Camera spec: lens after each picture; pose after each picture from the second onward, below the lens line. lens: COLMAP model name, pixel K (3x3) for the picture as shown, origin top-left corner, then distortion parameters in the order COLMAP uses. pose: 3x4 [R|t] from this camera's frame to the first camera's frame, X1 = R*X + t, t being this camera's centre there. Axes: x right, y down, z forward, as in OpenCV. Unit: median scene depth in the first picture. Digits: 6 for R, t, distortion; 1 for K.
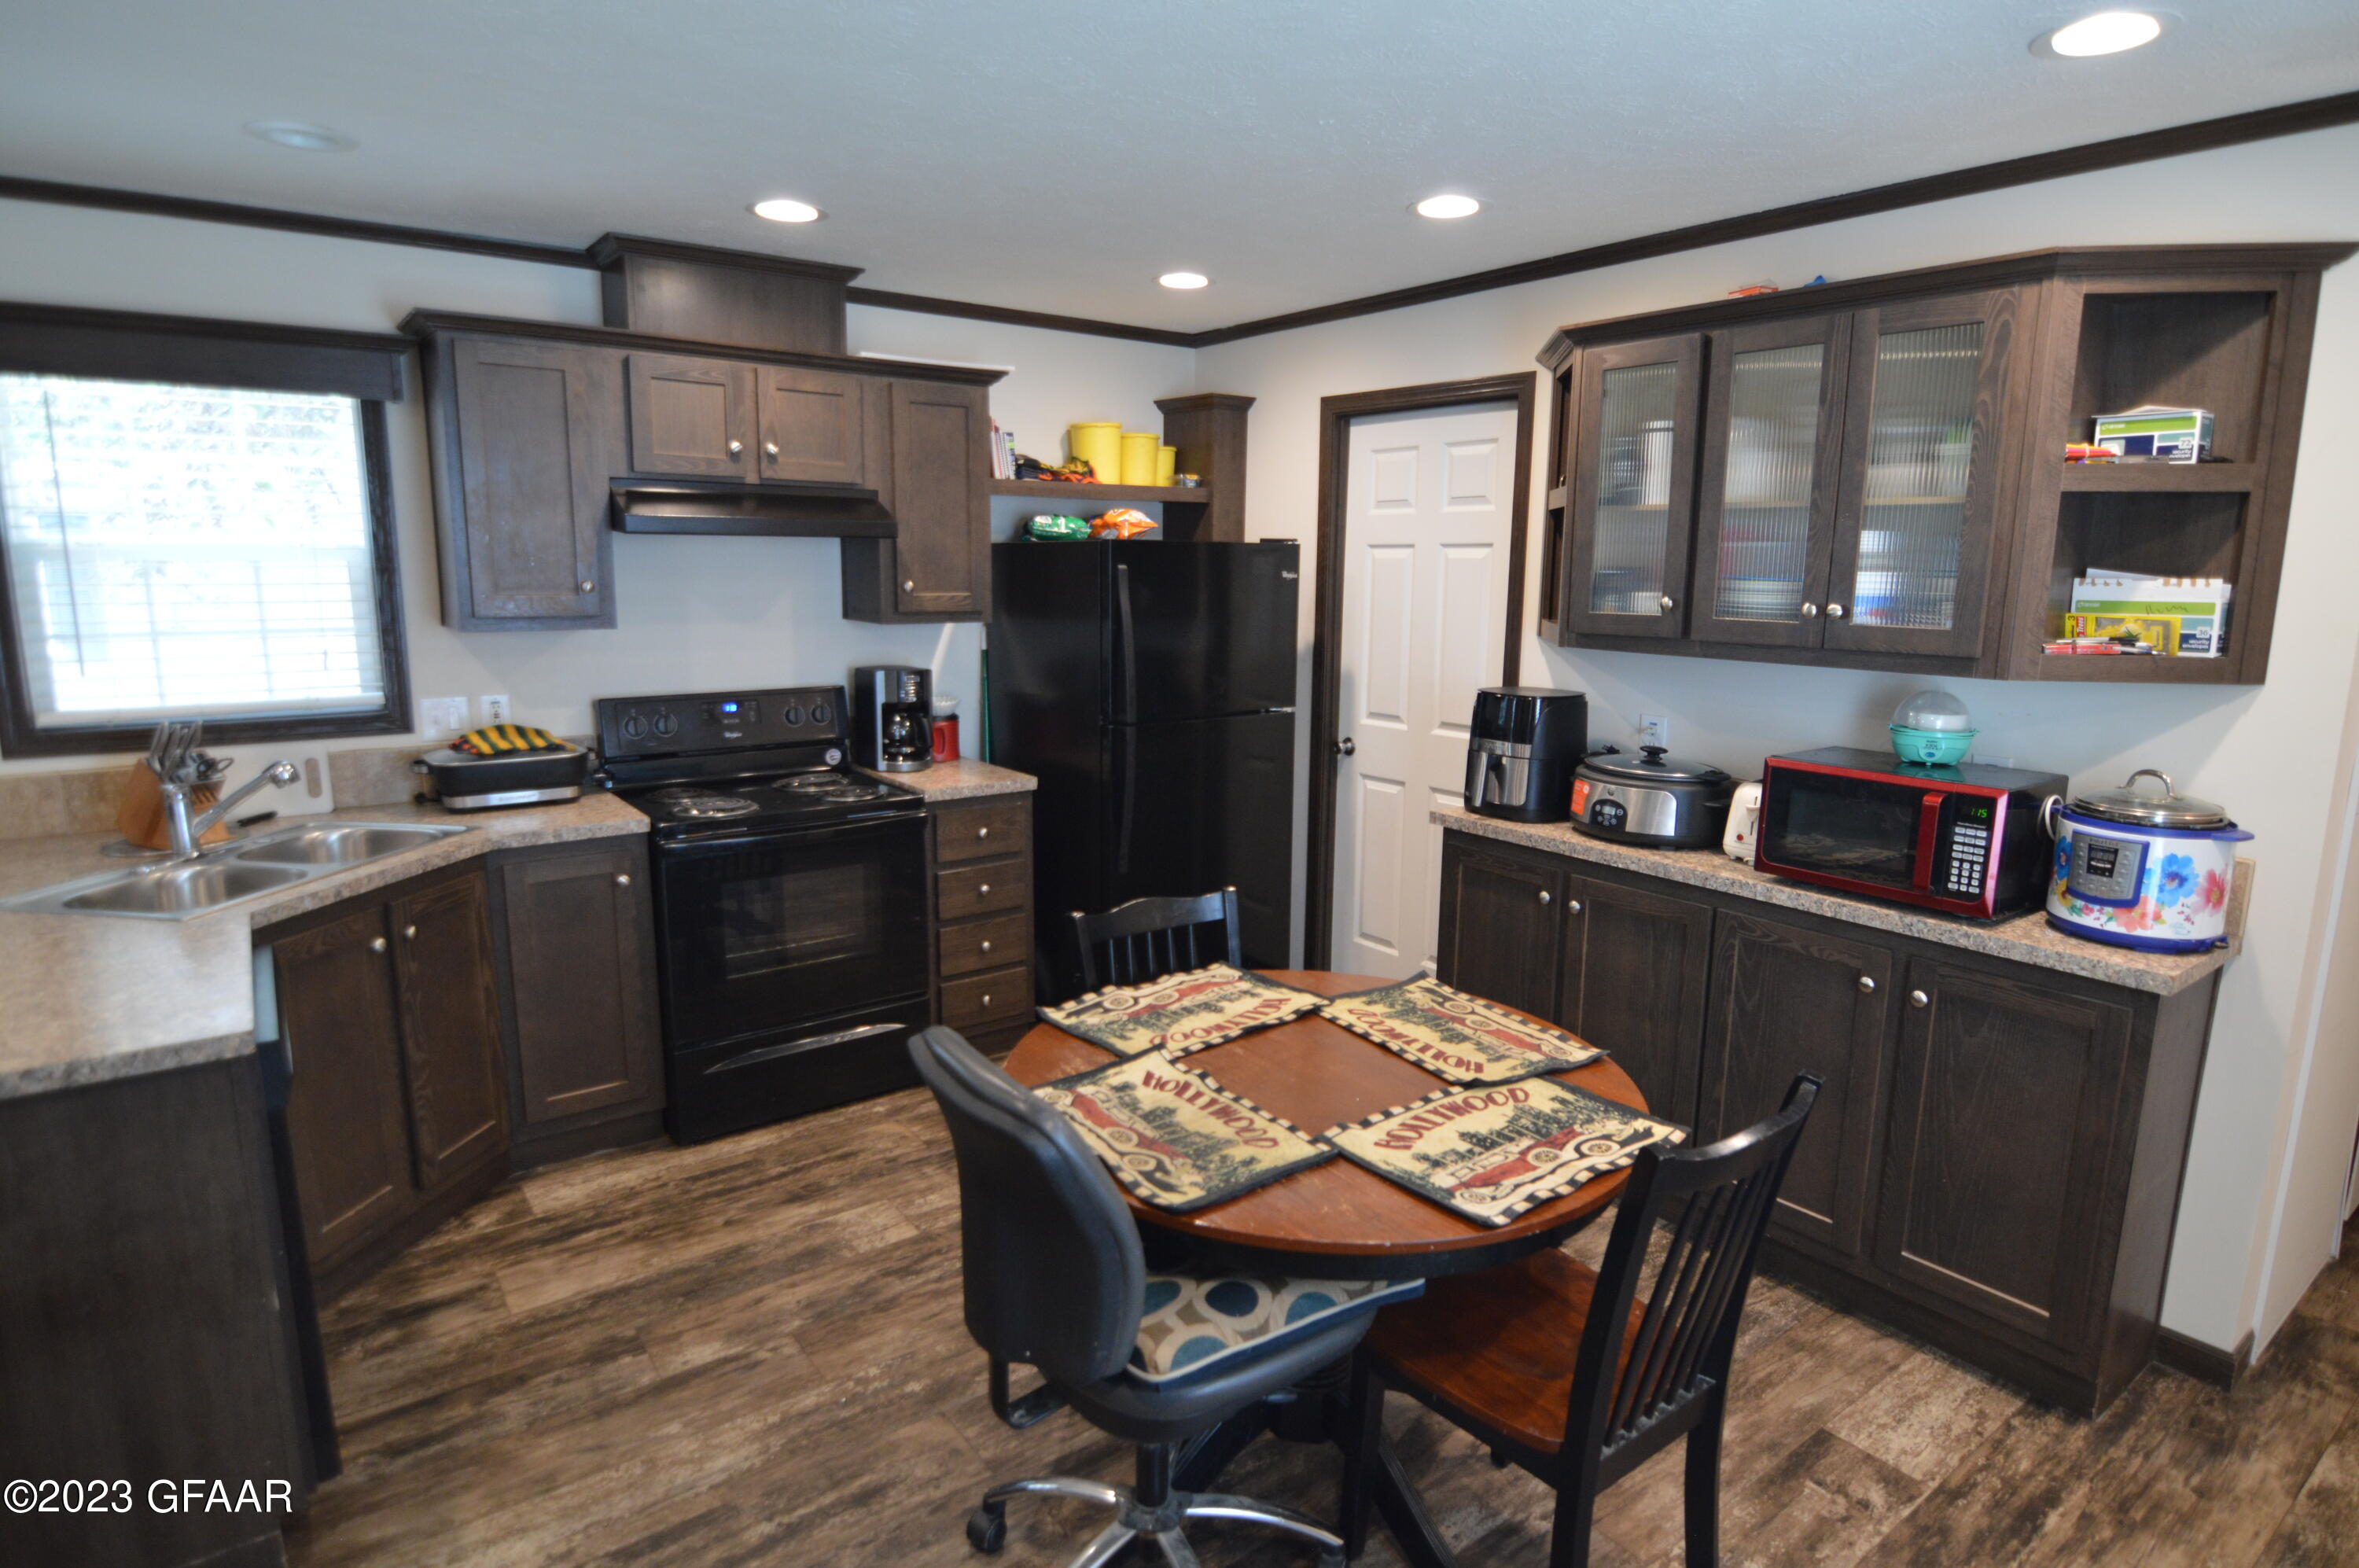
lens RADIAL K [[1272.8, 0, 1169.5], [0, 1272.8, 782.5], [0, 0, 1]] dist [-0.008387, -0.000807]
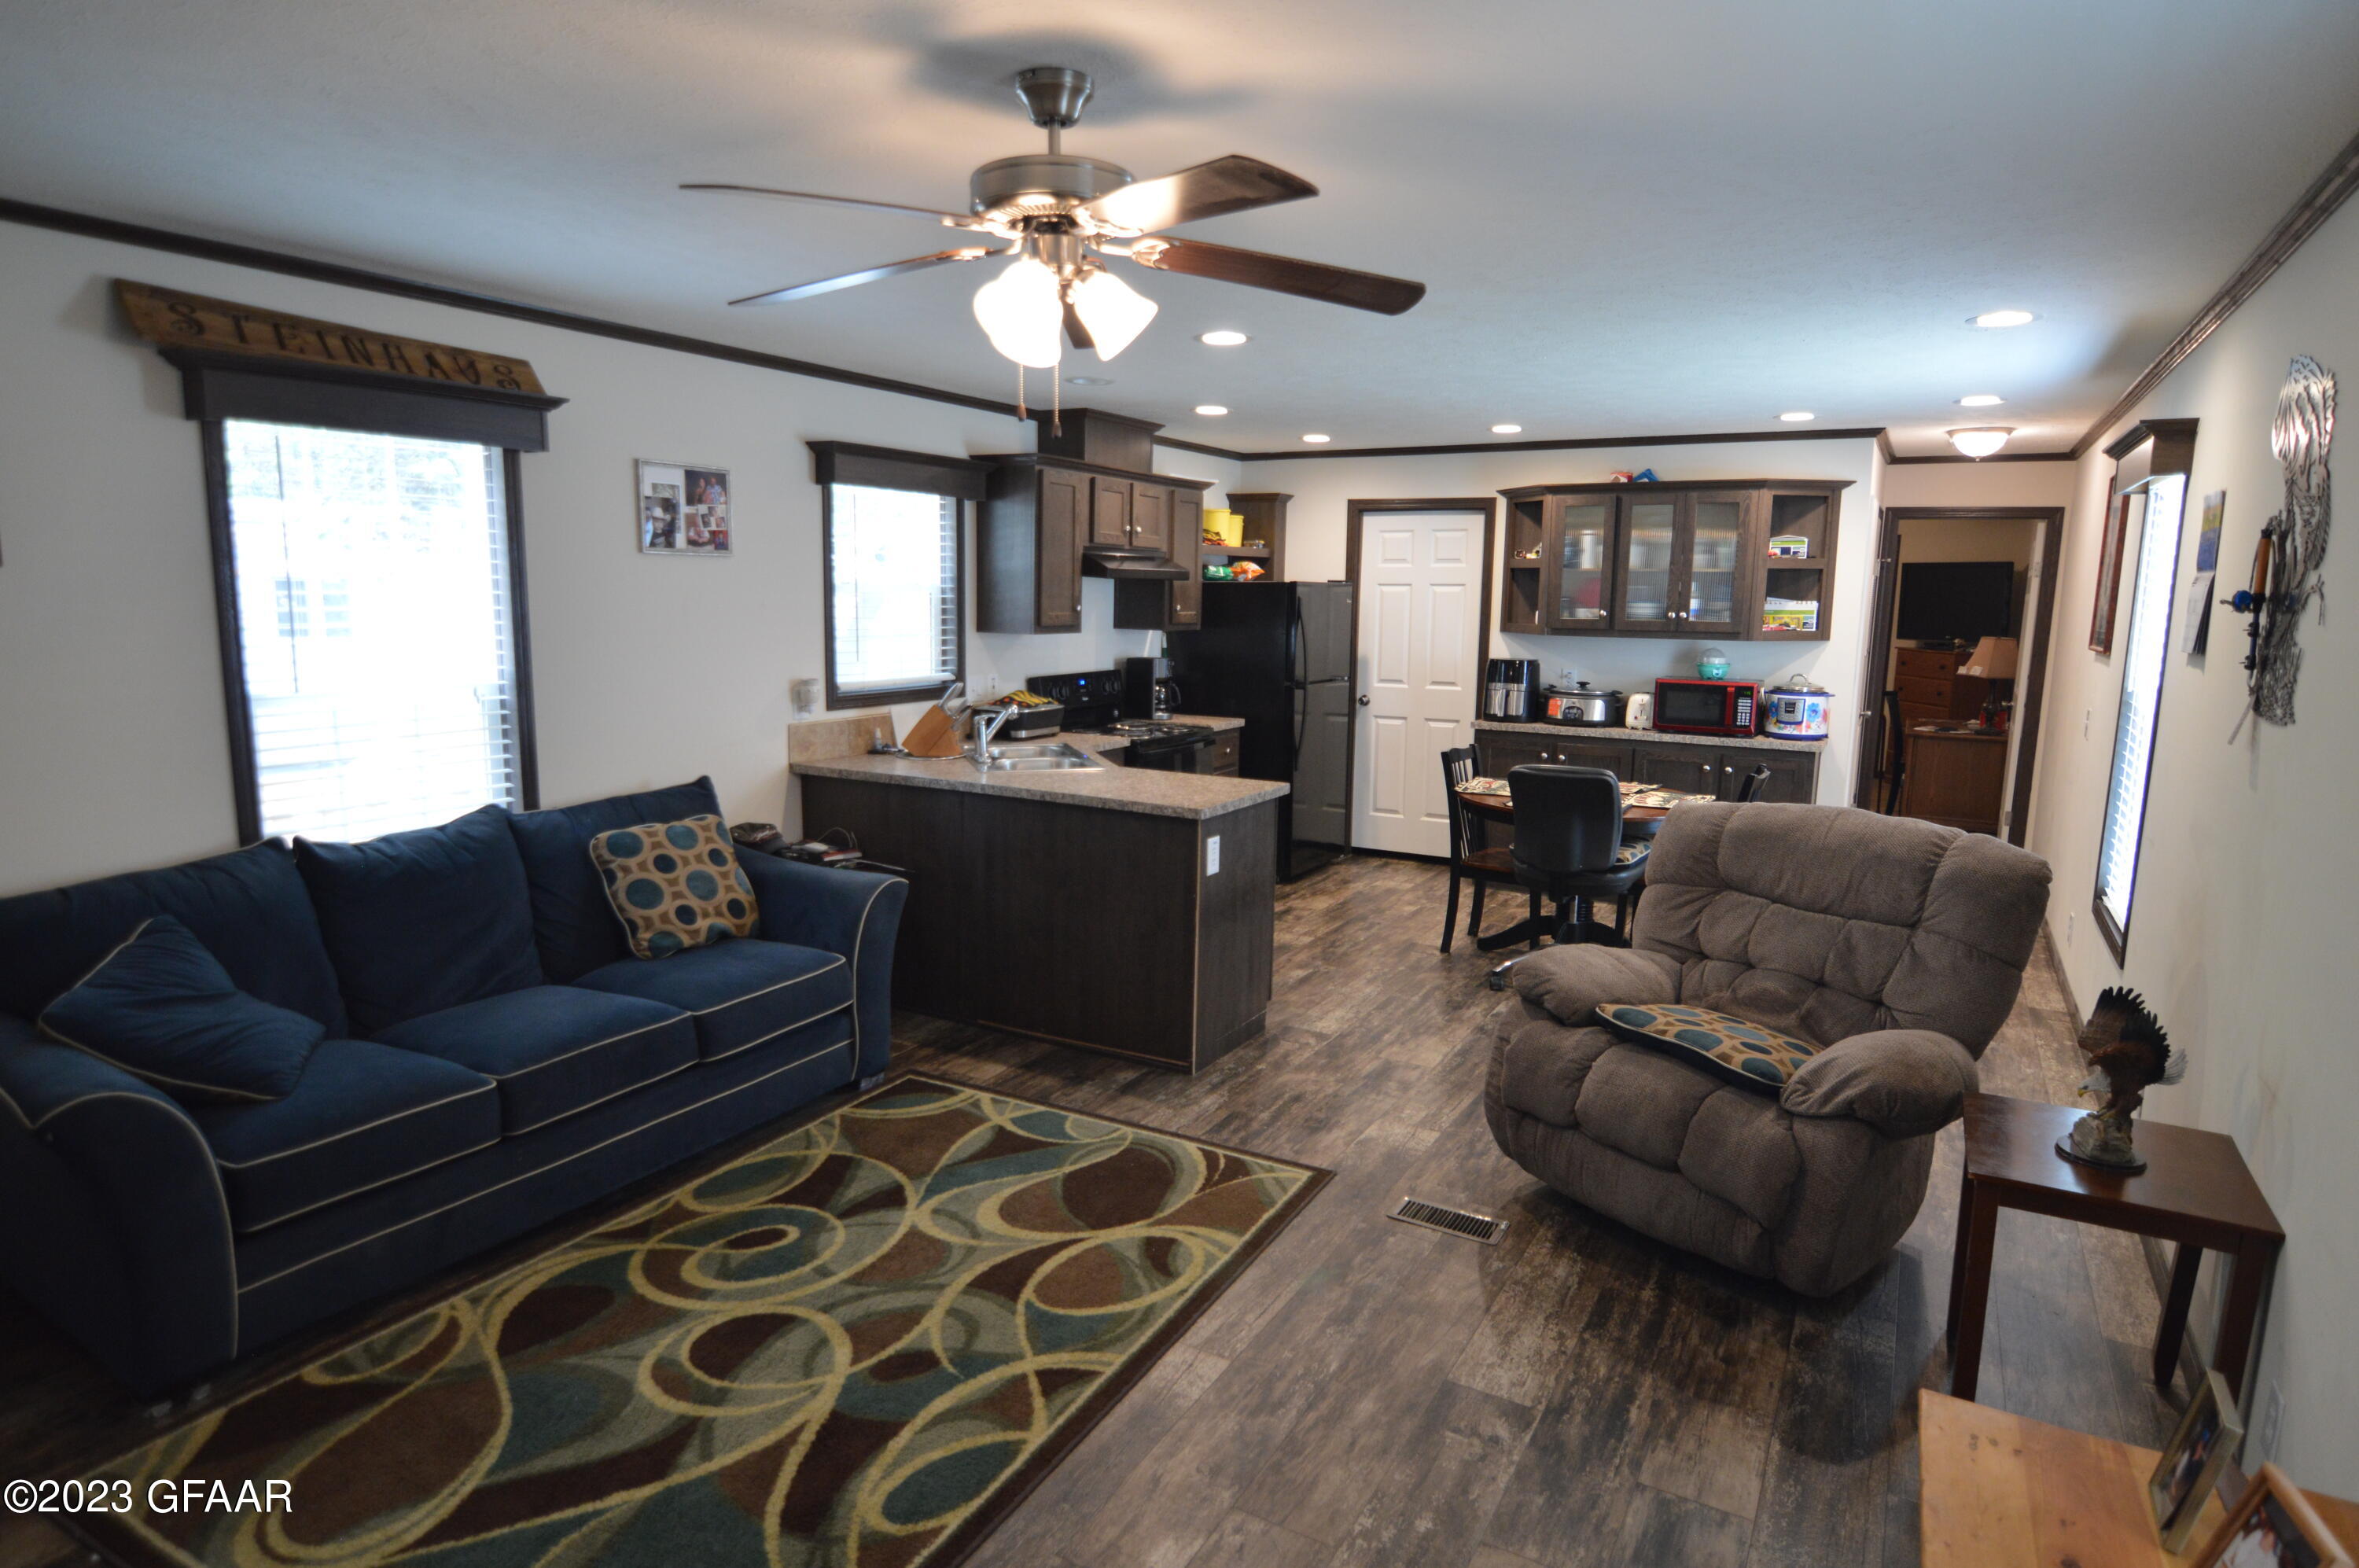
lens RADIAL K [[1272.8, 0, 1191.2], [0, 1272.8, 782.3], [0, 0, 1]] dist [-0.008387, -0.000807]
pose [[0.919235, -0.058059, 0.389406, -1.133700], [0.065952, 0.997799, -0.006919, 0.119551], [-0.388147, 0.032042, 0.921040, -0.742269]]
